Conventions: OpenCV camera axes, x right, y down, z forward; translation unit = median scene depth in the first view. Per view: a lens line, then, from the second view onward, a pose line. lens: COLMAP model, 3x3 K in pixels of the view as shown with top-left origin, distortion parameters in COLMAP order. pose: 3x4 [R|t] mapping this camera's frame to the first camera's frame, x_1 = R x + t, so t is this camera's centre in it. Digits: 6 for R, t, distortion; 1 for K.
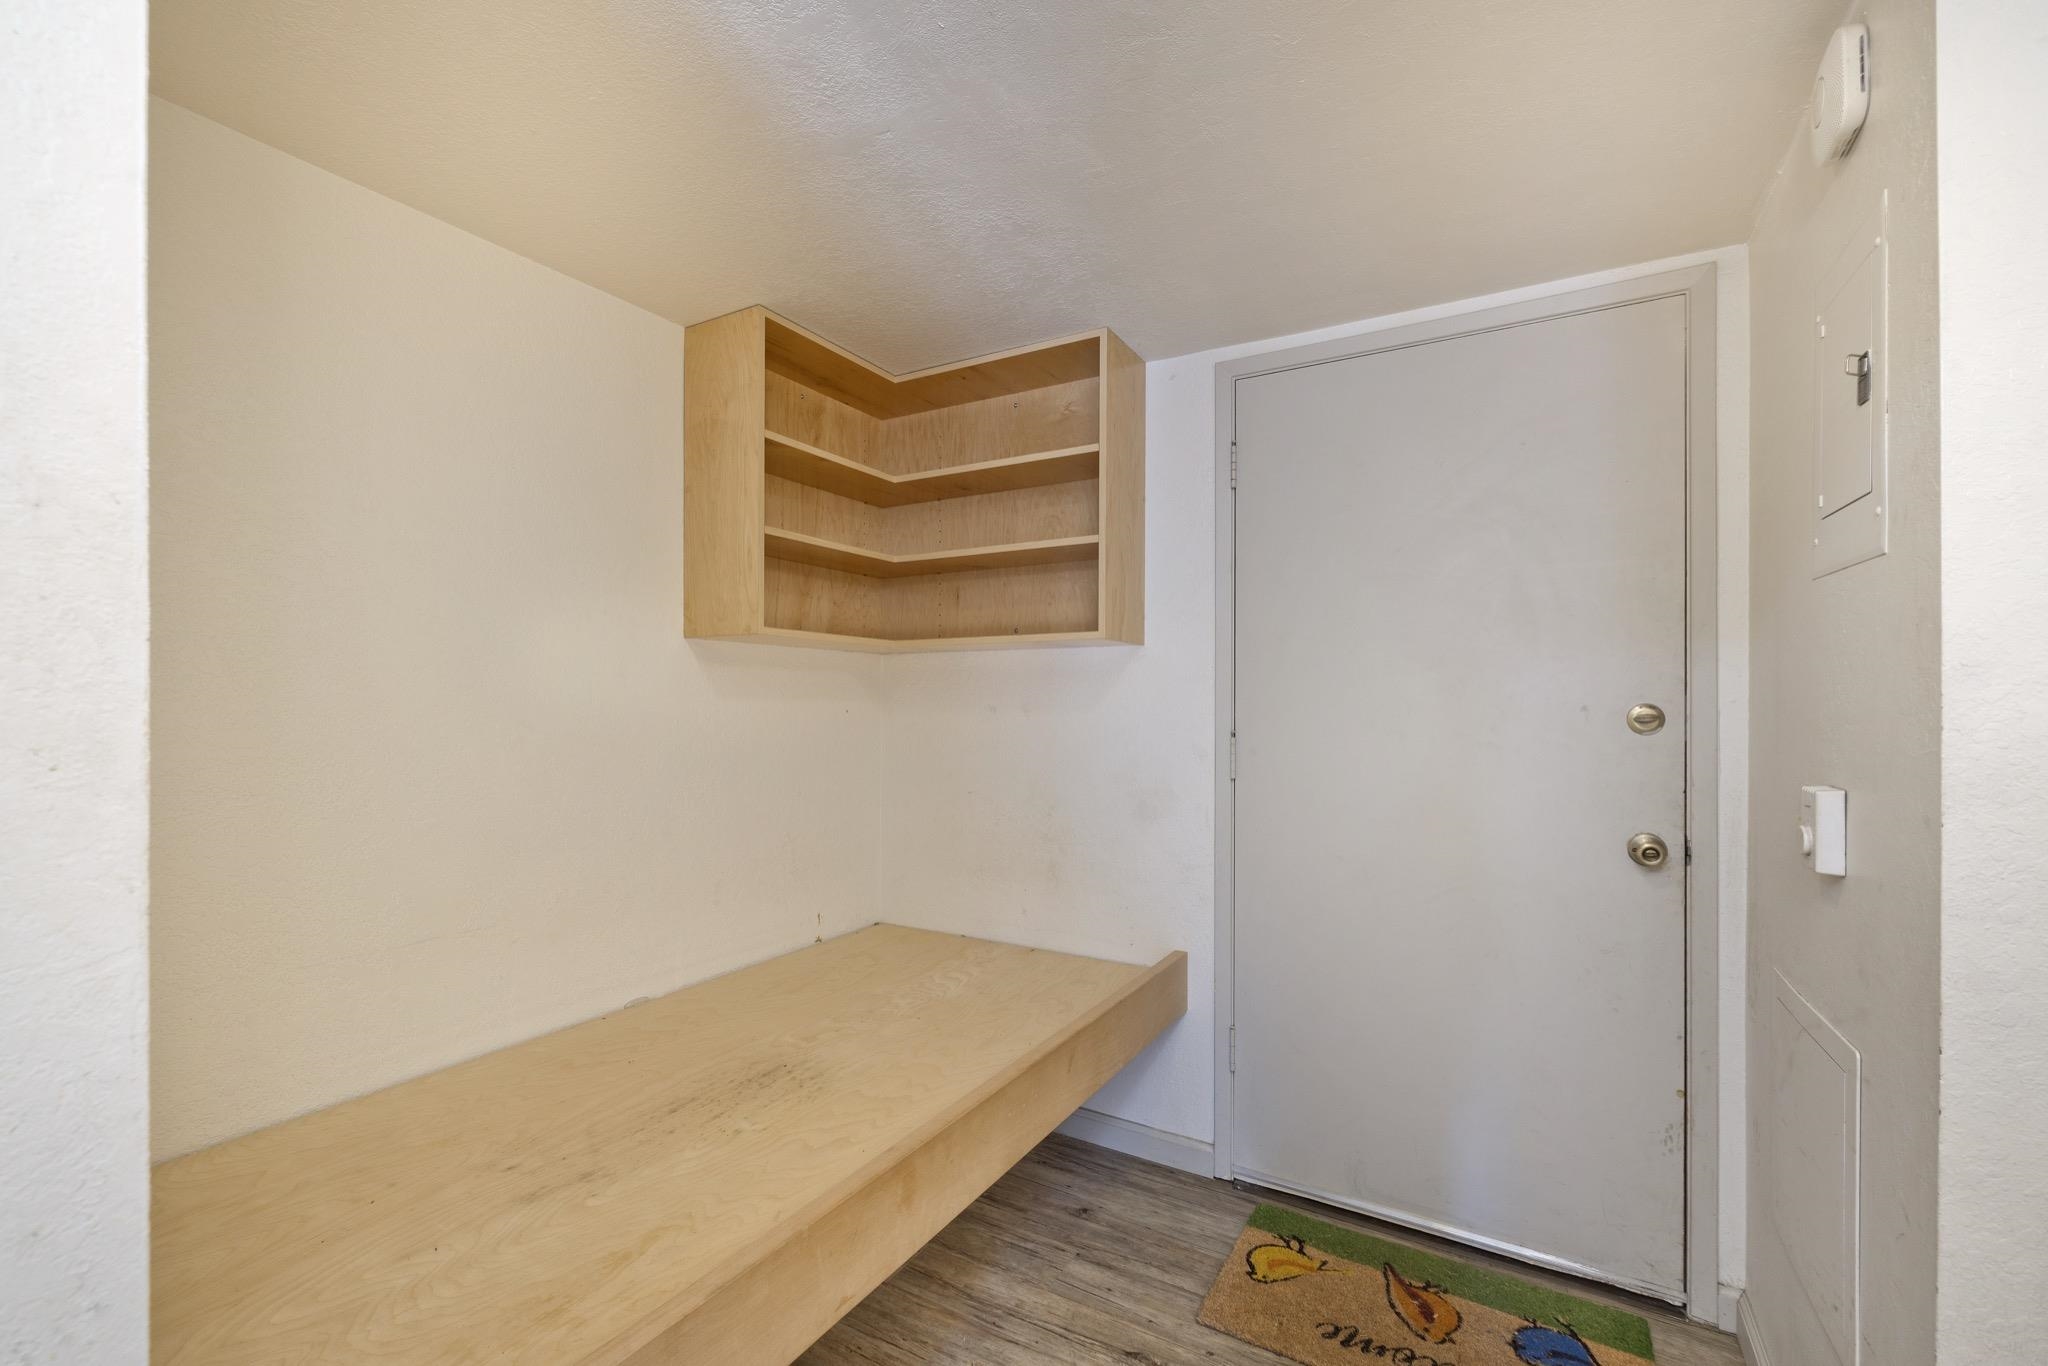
lens RADIAL K [[870.1, 0, 1021.3], [0, 870.1, 697.4], [0, 0, 1]] dist [-0.000676, -0.000141]
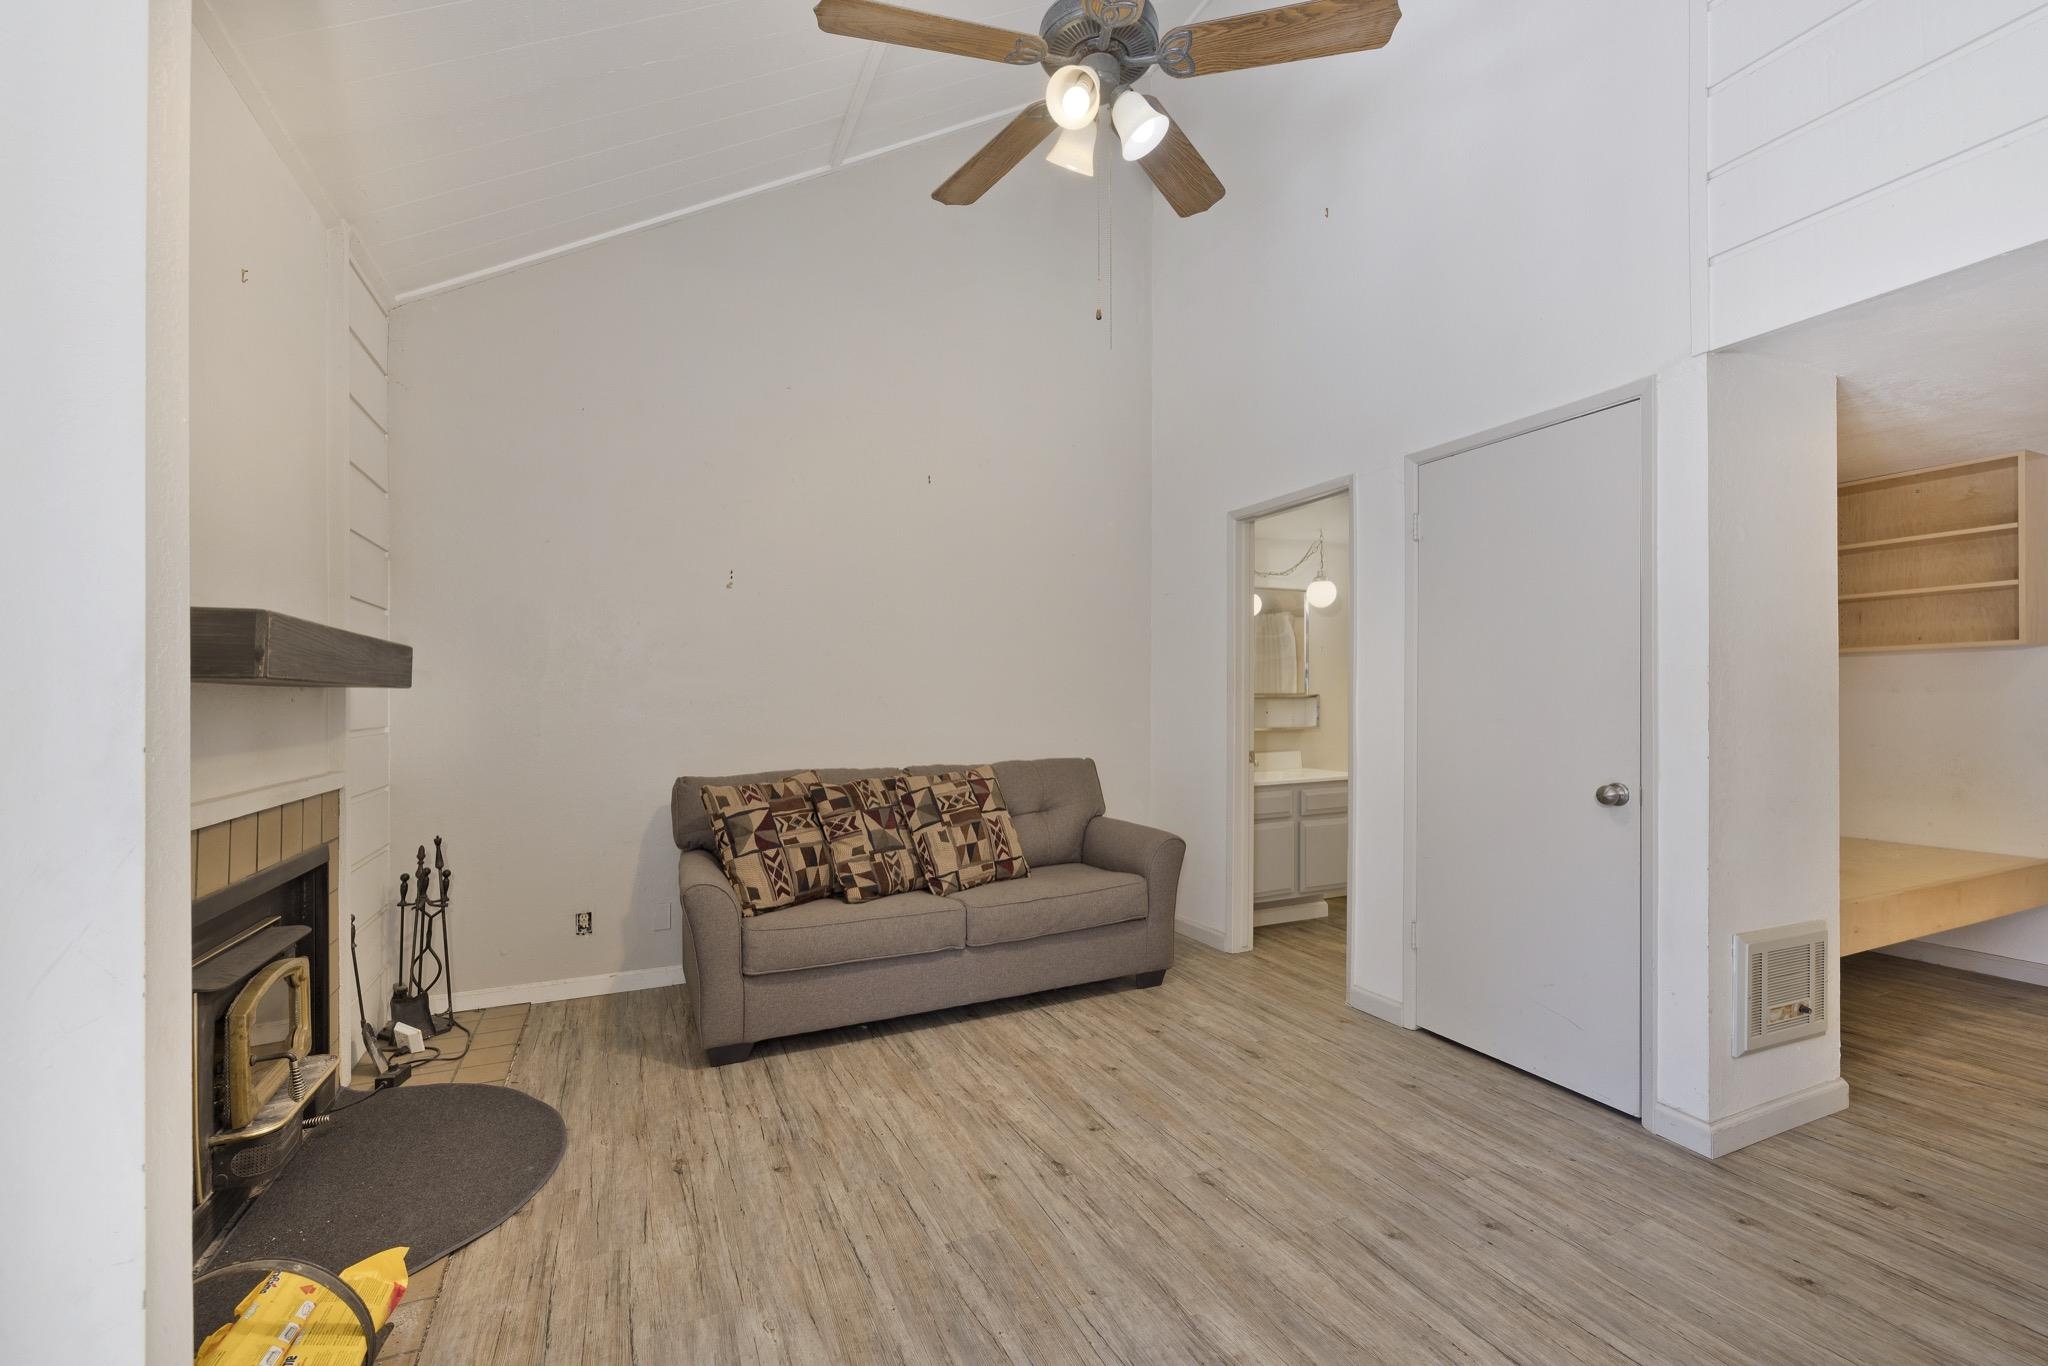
lens RADIAL K [[851.9, 0, 1014.8], [0, 851.9, 683.0], [0, 0, 1]] dist [-0.002286, -0.000207]
pose [[0.814629, -0.019707, -0.579648, -0.612005], [0.011612, 0.999776, -0.017671, 0.012633], [0.579867, 0.007664, 0.814675, -1.600948]]
